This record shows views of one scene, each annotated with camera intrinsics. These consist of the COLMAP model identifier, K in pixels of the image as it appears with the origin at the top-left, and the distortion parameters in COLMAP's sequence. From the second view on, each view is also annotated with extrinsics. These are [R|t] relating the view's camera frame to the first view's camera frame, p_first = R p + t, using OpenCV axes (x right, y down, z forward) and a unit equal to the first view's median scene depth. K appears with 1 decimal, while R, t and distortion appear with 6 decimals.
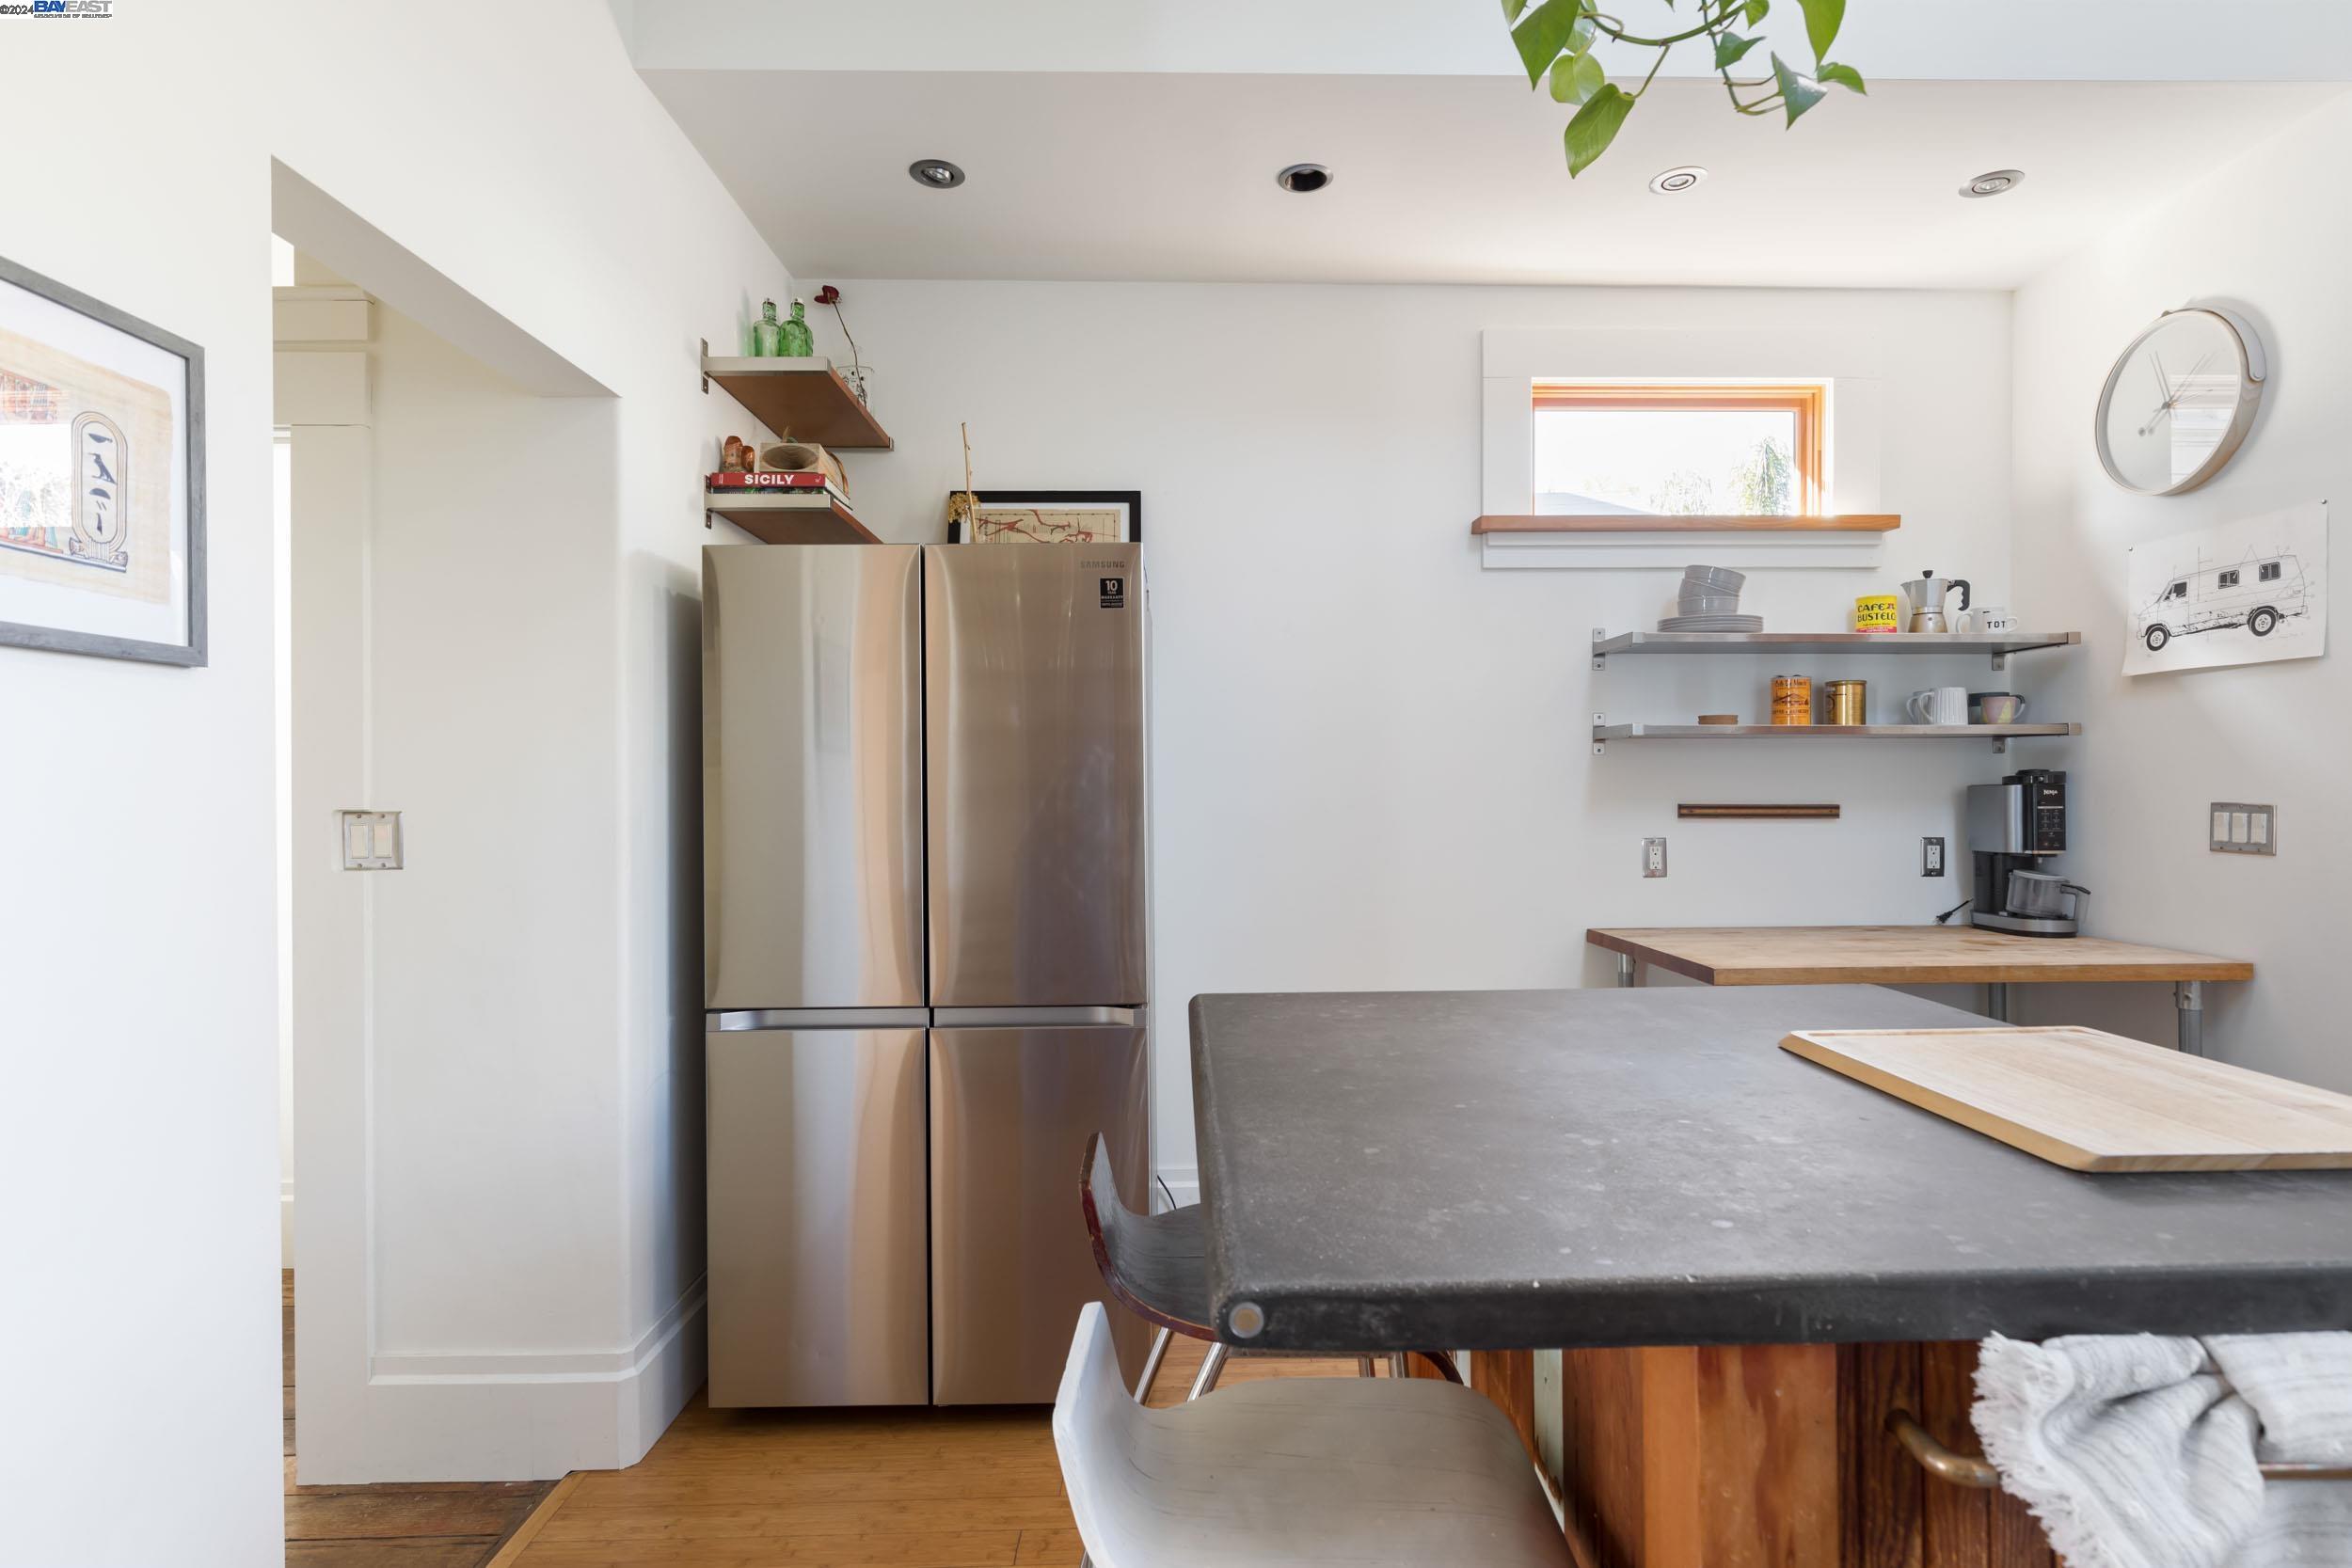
lens RADIAL K [[1207.9, 0, 1187.3], [0, 1207.9, 780.0], [0, 0, 1]] dist [-0.021901, -0.000418]
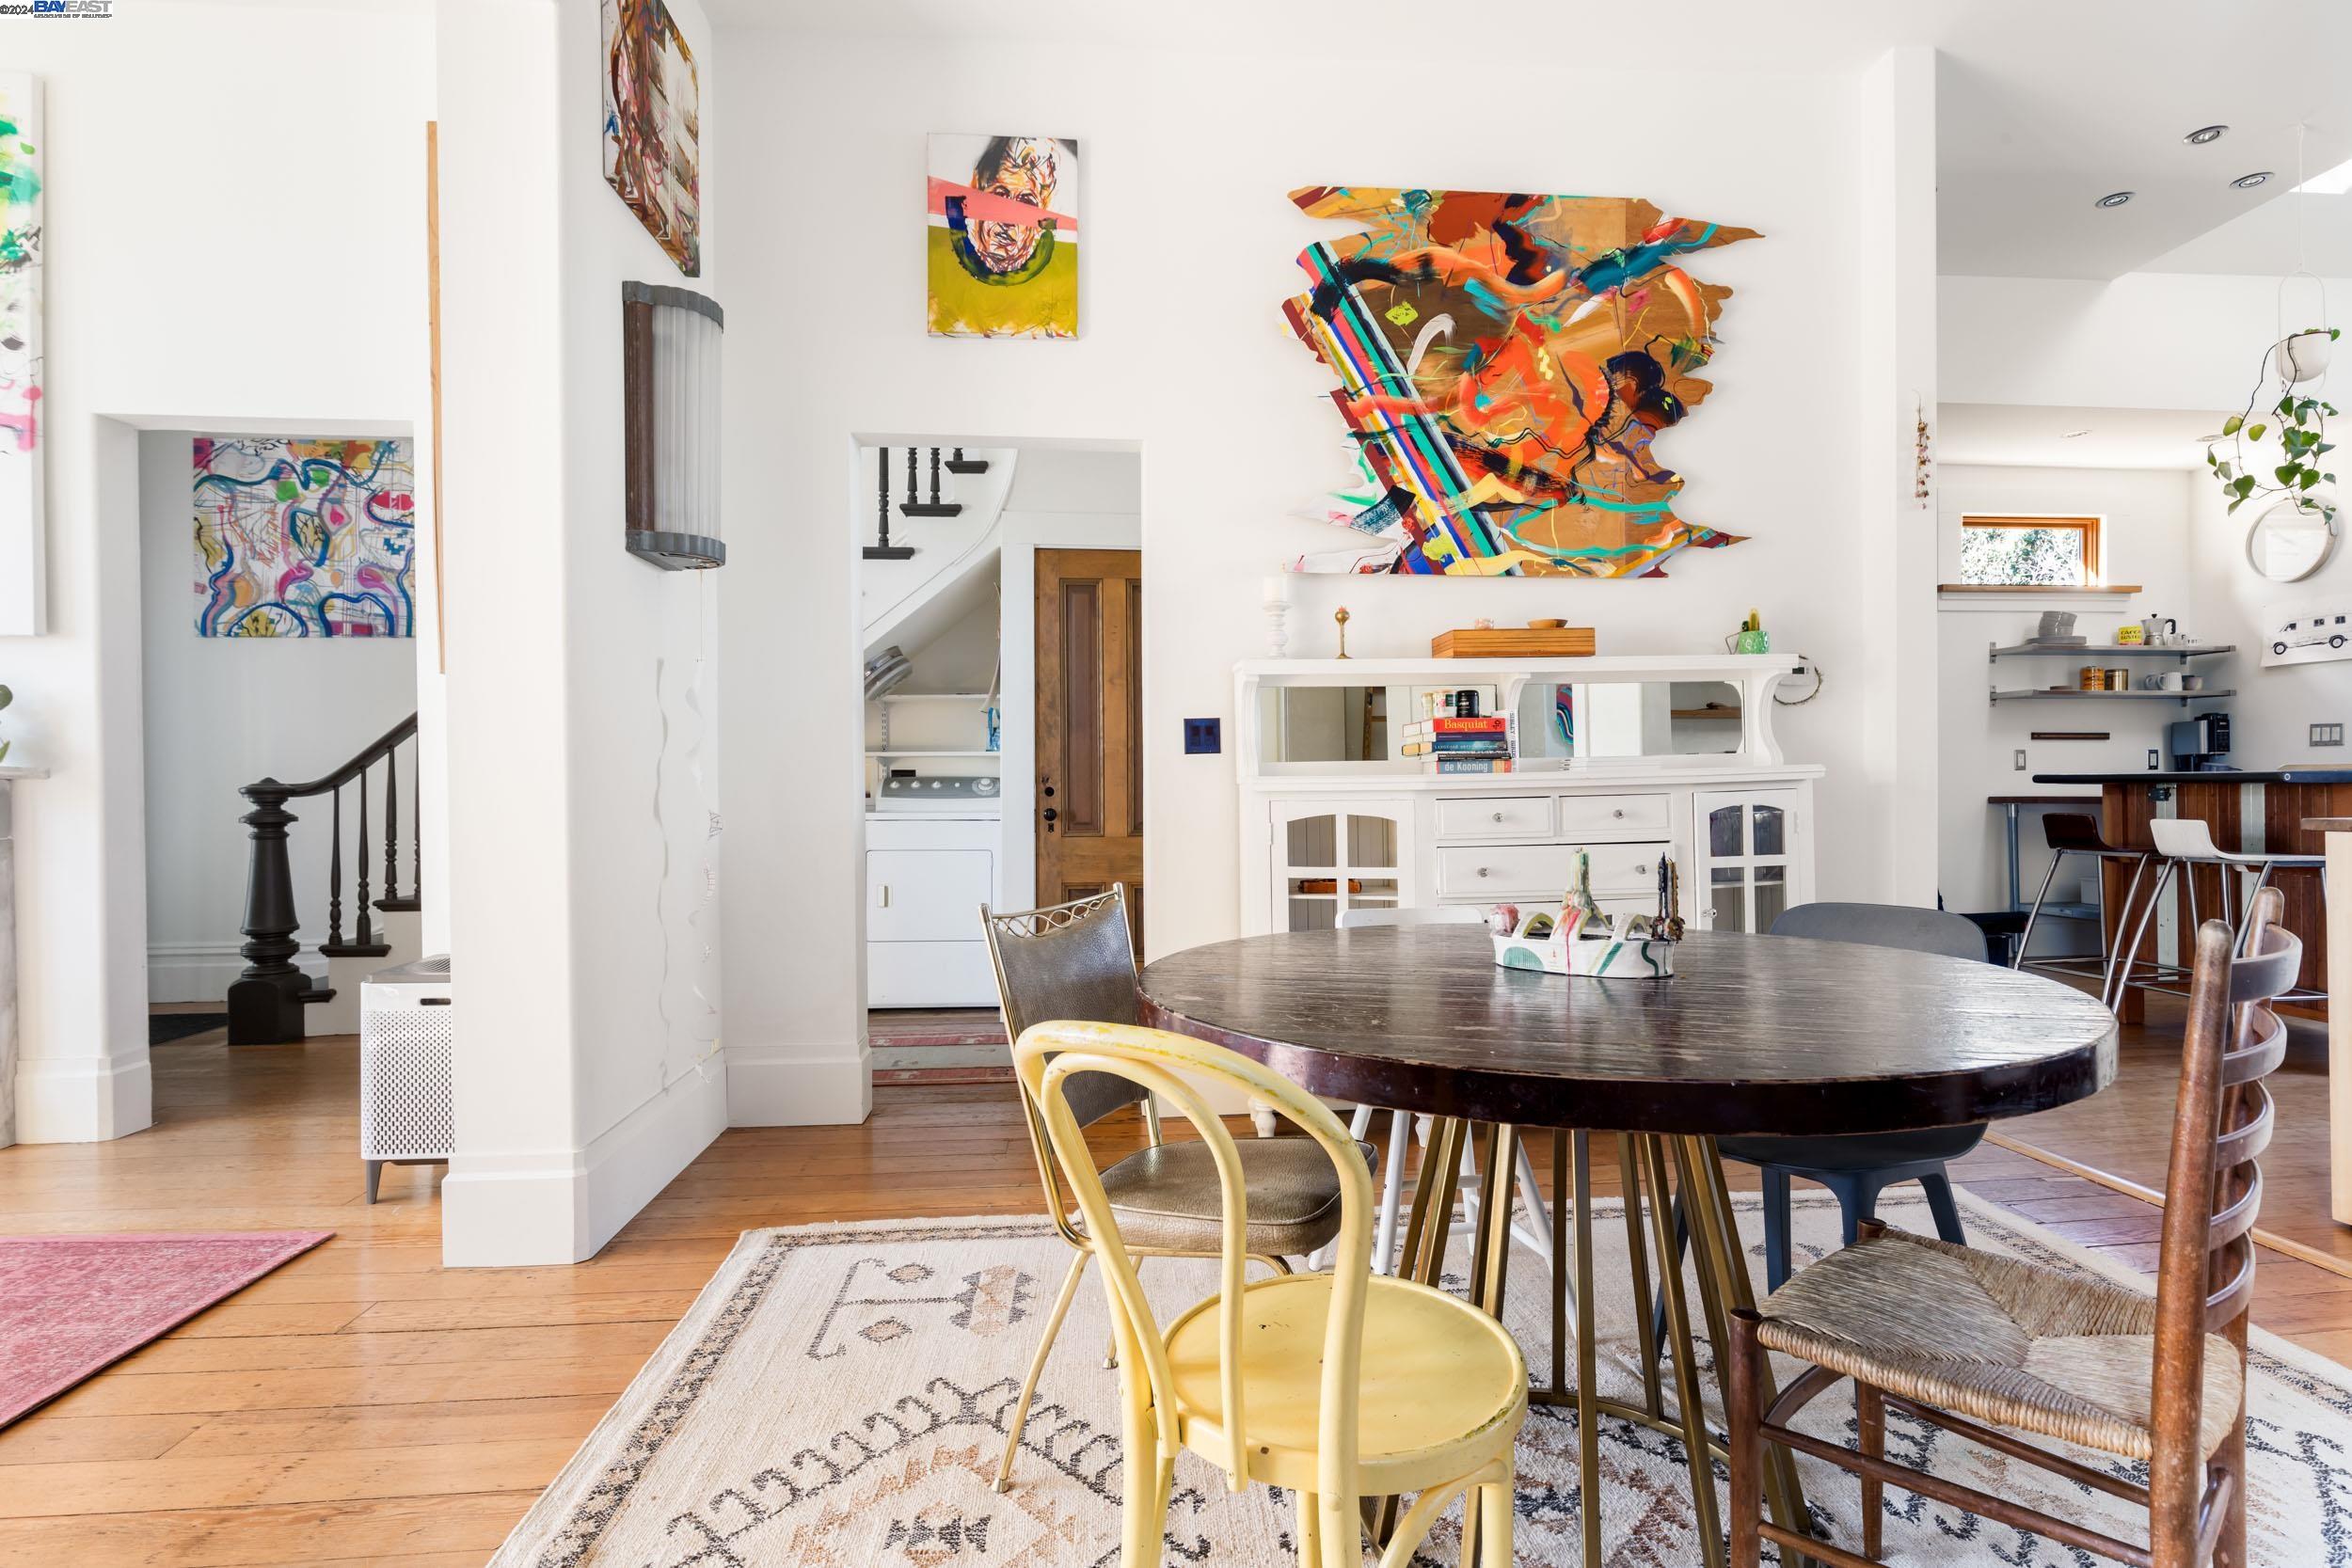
lens RADIAL K [[1207.9, 0, 1169.7], [0, 1207.9, 785.2], [0, 0, 1]] dist [-0.021901, -0.000418]
pose [[0.998478, -0.003843, 0.055021, -1.163429], [0.003668, 0.999988, 0.003273, 0.100124], [-0.055033, -0.003067, 0.998480, -0.910086]]
